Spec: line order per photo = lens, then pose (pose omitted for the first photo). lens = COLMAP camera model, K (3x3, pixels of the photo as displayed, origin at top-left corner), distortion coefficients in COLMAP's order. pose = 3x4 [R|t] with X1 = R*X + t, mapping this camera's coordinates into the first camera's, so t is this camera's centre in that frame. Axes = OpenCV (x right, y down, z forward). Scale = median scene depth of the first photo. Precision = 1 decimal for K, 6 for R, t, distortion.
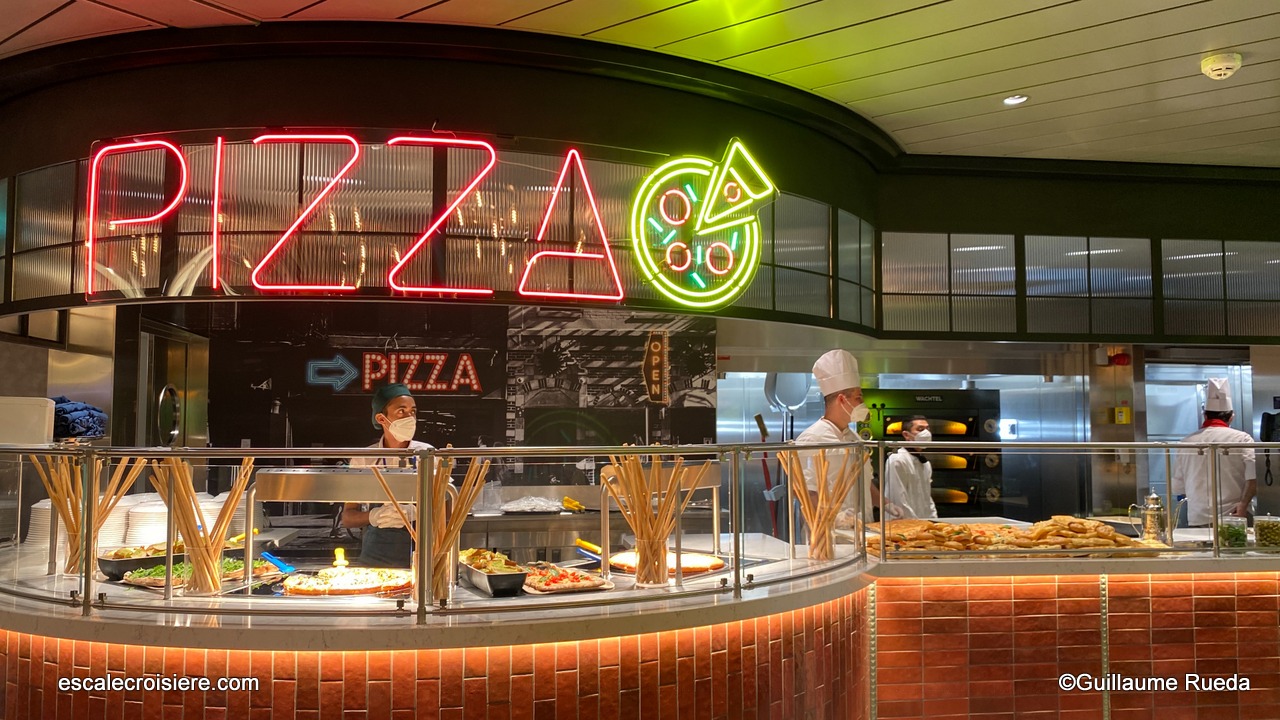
lens RADIAL K [[881.5, 0, 640.0], [0, 881.5, 360.0], [0, 0, 1]] dist [-0.026151, 0.000097]
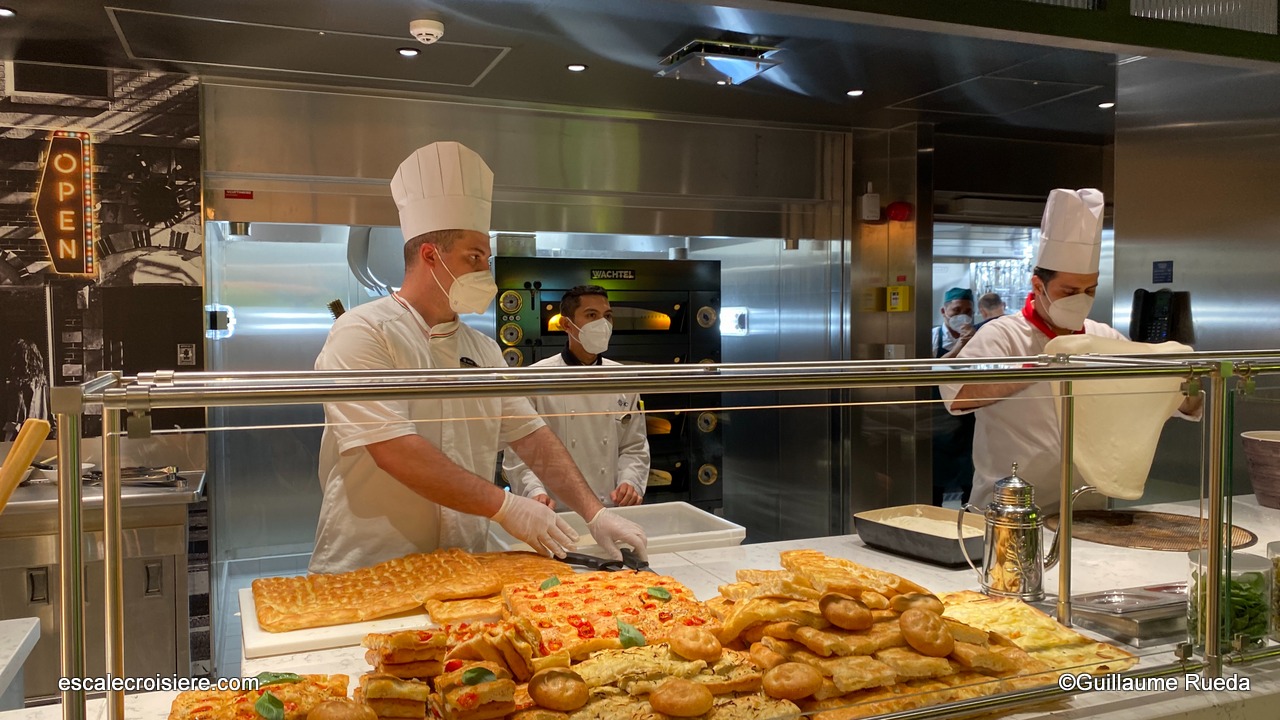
lens RADIAL K [[976.6, 0, 640.0], [0, 976.6, 360.0], [0, 0, 1]] dist [0.039977, -0.003990]
pose [[0.961677, -0.021388, 0.273348, 0.173529], [-0.010516, 0.993342, 0.114719, 0.027558], [-0.273982, -0.113198, 0.955050, 0.362141]]
